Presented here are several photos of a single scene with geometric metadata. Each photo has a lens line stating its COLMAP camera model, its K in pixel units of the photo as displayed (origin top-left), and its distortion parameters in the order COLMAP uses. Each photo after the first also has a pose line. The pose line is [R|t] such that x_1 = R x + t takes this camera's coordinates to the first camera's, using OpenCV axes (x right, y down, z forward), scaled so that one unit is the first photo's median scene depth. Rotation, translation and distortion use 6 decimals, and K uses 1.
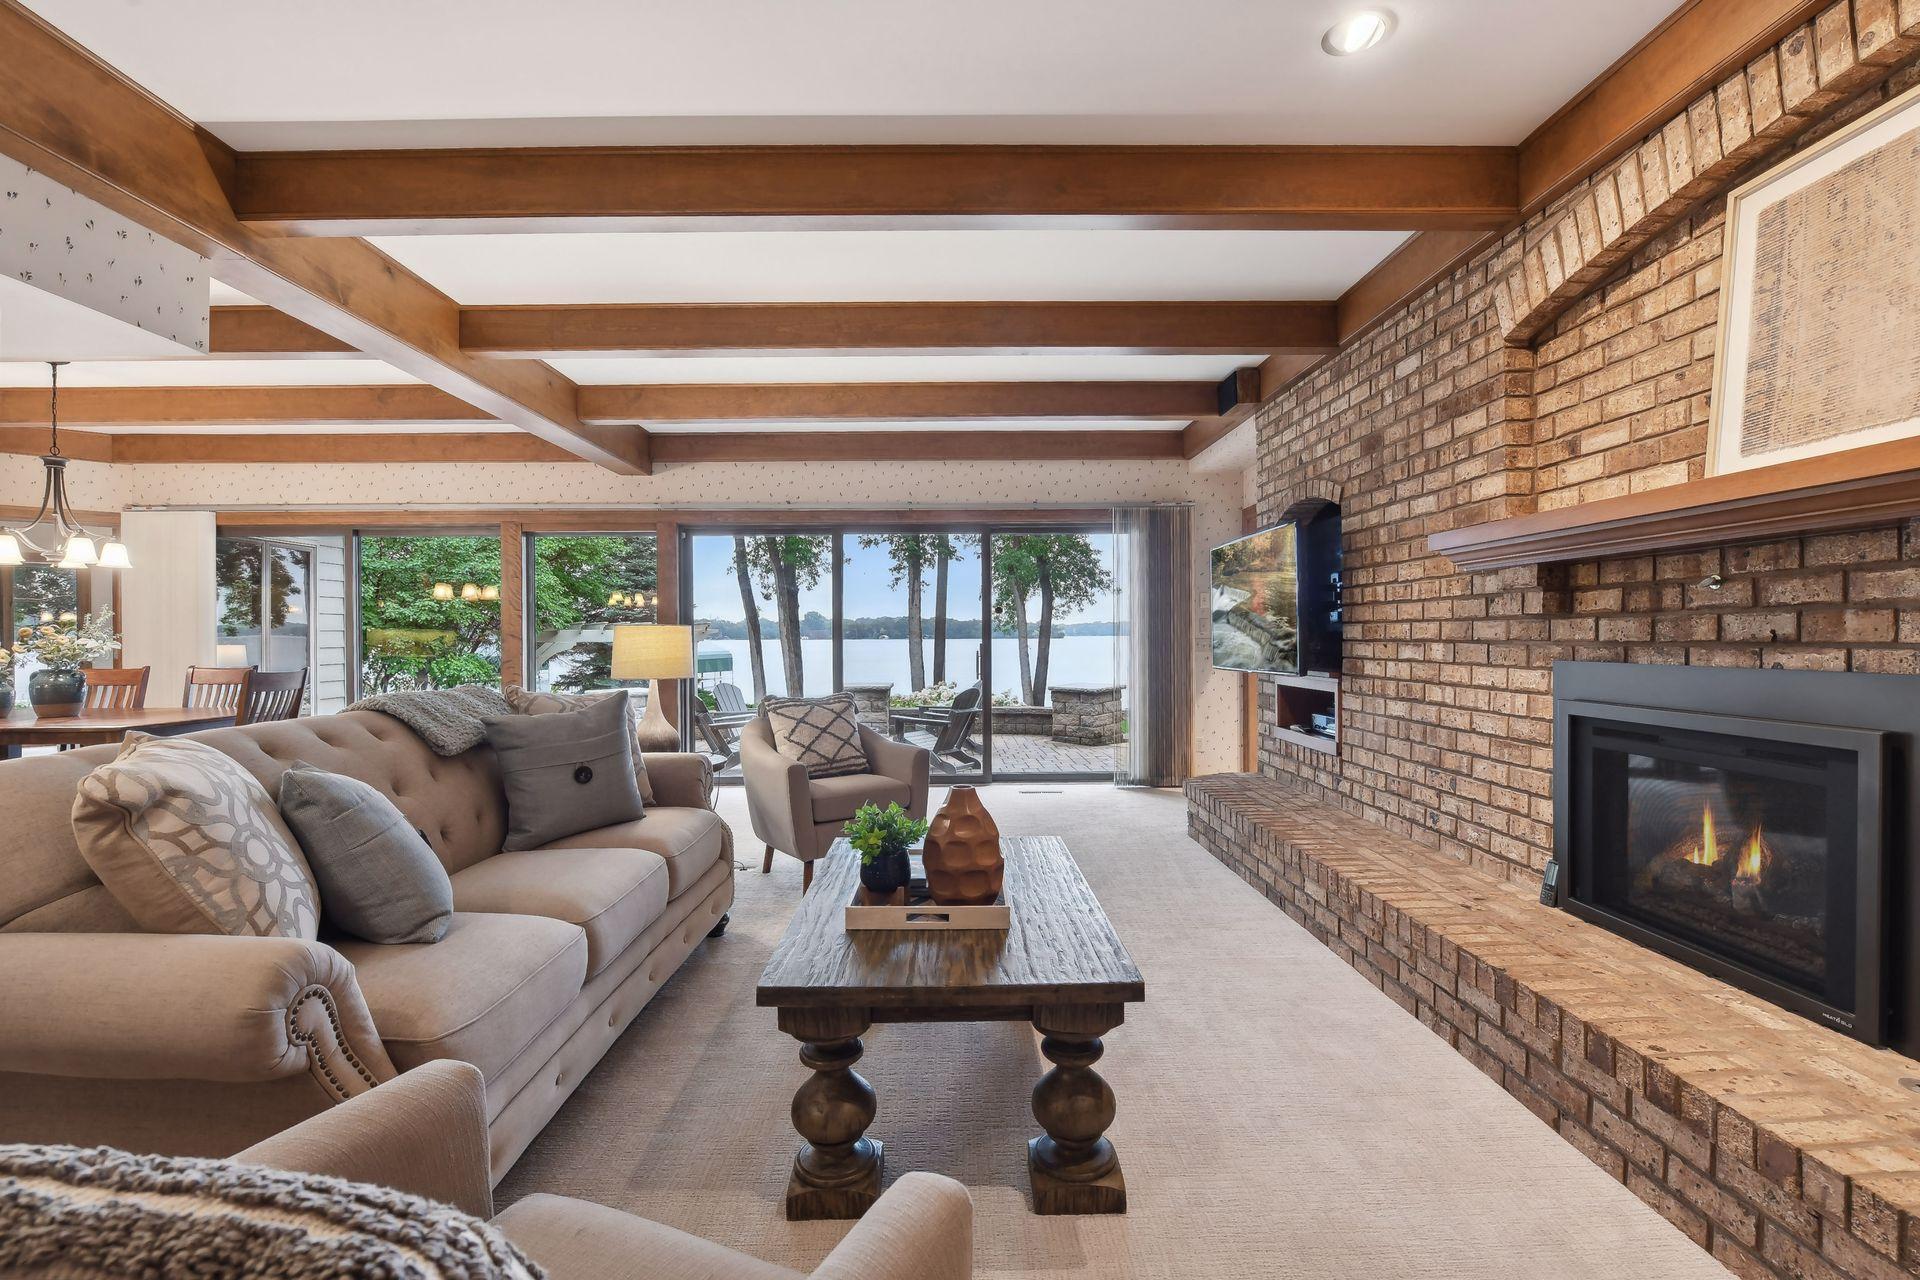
lens RADIAL K [[877.1, 0, 951.6], [0, 877.1, 642.7], [0, 0, 1]] dist [-0.015641, 0.000043]
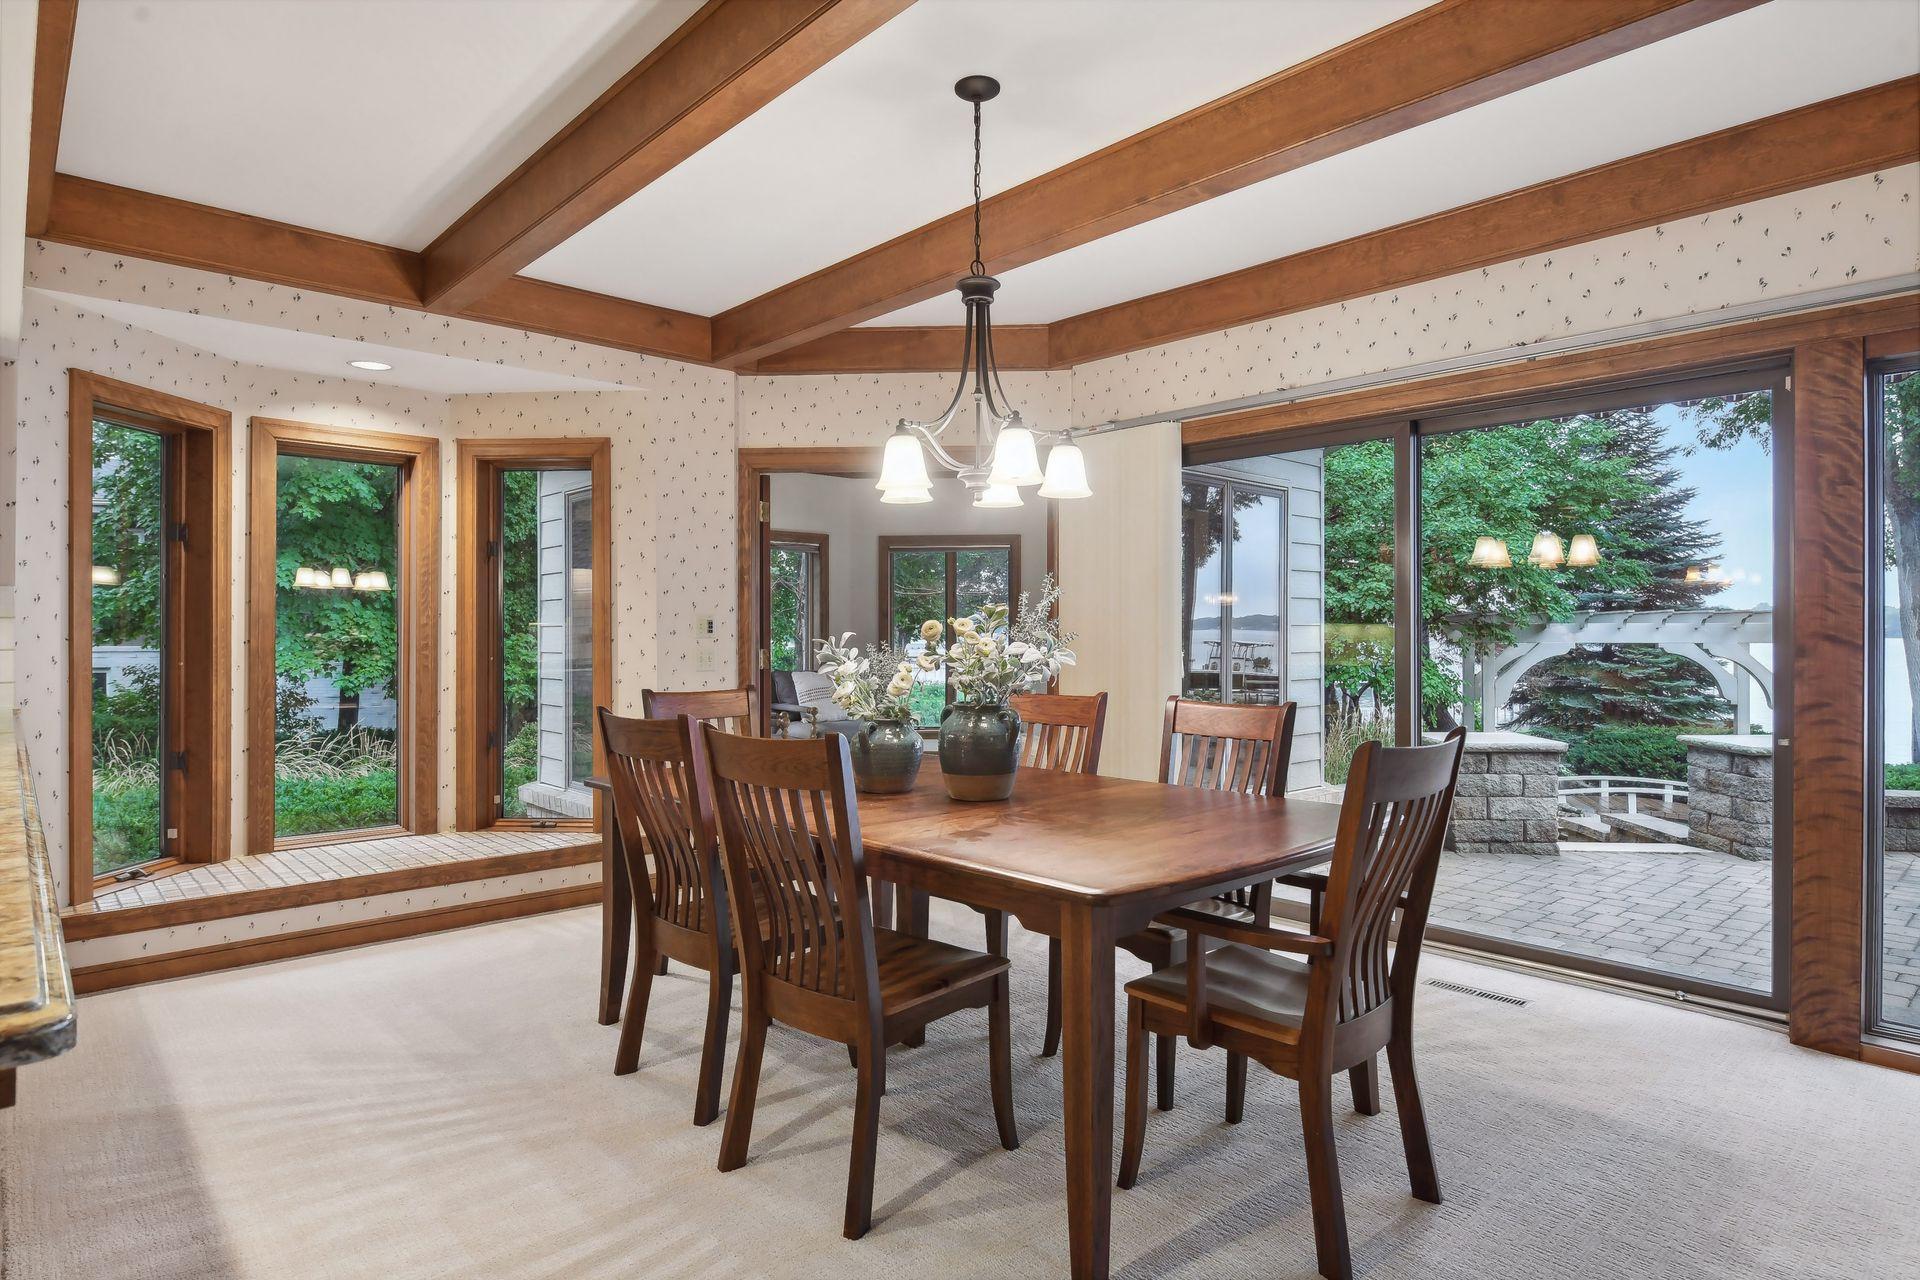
lens RADIAL K [[1089.1, 0, 956.2], [0, 1089.1, 637.0], [0, 0, 1]] dist [-0.039668, -0.000137]
pose [[0.667022, 0.005613, -0.745017, -0.415758], [-0.007336, 0.999973, 0.000966, -0.005906], [0.745002, 0.004821, 0.667045, 0.410647]]
